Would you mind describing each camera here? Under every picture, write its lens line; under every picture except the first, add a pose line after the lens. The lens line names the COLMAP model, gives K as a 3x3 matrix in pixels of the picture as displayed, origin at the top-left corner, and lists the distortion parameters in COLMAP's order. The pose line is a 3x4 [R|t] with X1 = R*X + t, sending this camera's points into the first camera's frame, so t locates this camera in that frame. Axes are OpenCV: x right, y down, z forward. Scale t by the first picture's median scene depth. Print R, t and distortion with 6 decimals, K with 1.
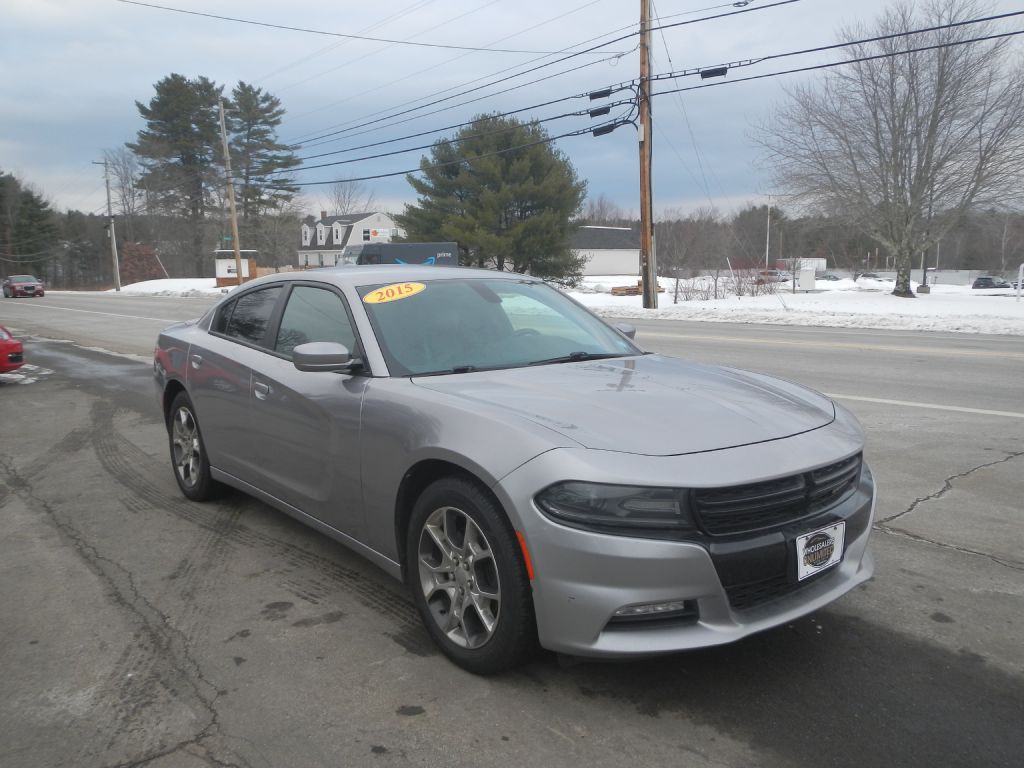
lens RADIAL K [[835.3, 0, 512.3], [0, 835.3, 386.1], [0, 0, 1]] dist [0.002454, -0.010150]
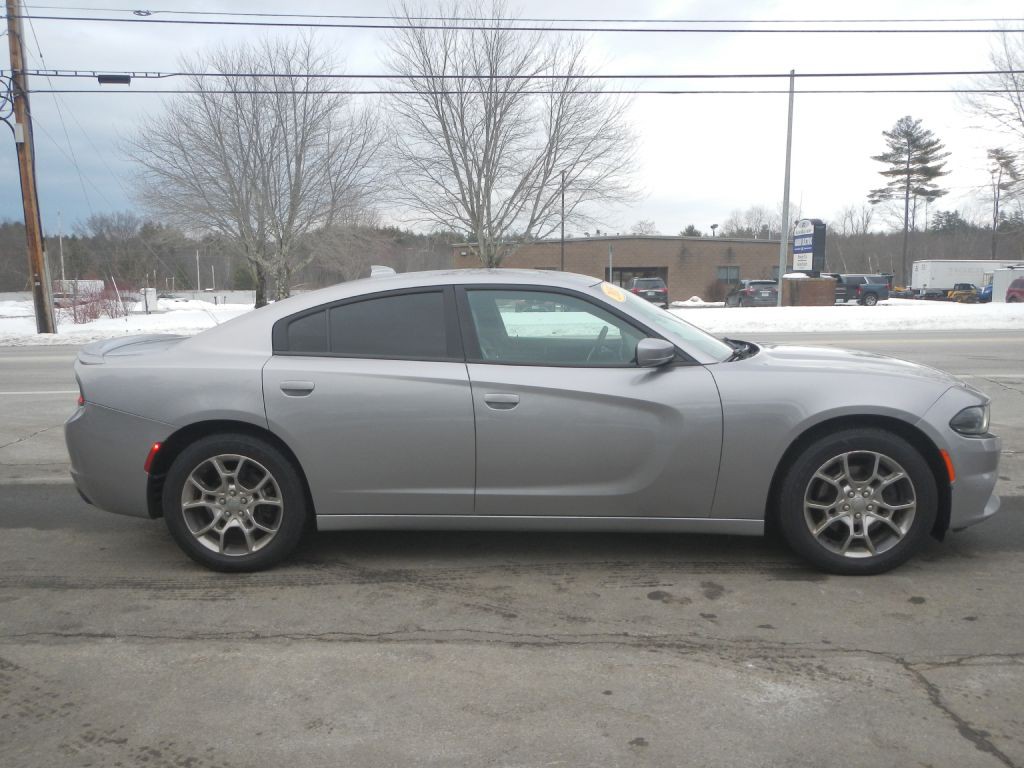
lens RADIAL K [[835.3, 0, 506.5], [0, 835.3, 385.4], [0, 0, 1]] dist [0.002454, -0.010150]
pose [[0.679843, -0.094195, 0.727283, -0.320071], [0.113509, 0.993281, 0.022541, -0.010702], [-0.724520, 0.067229, 0.685968, 0.117656]]
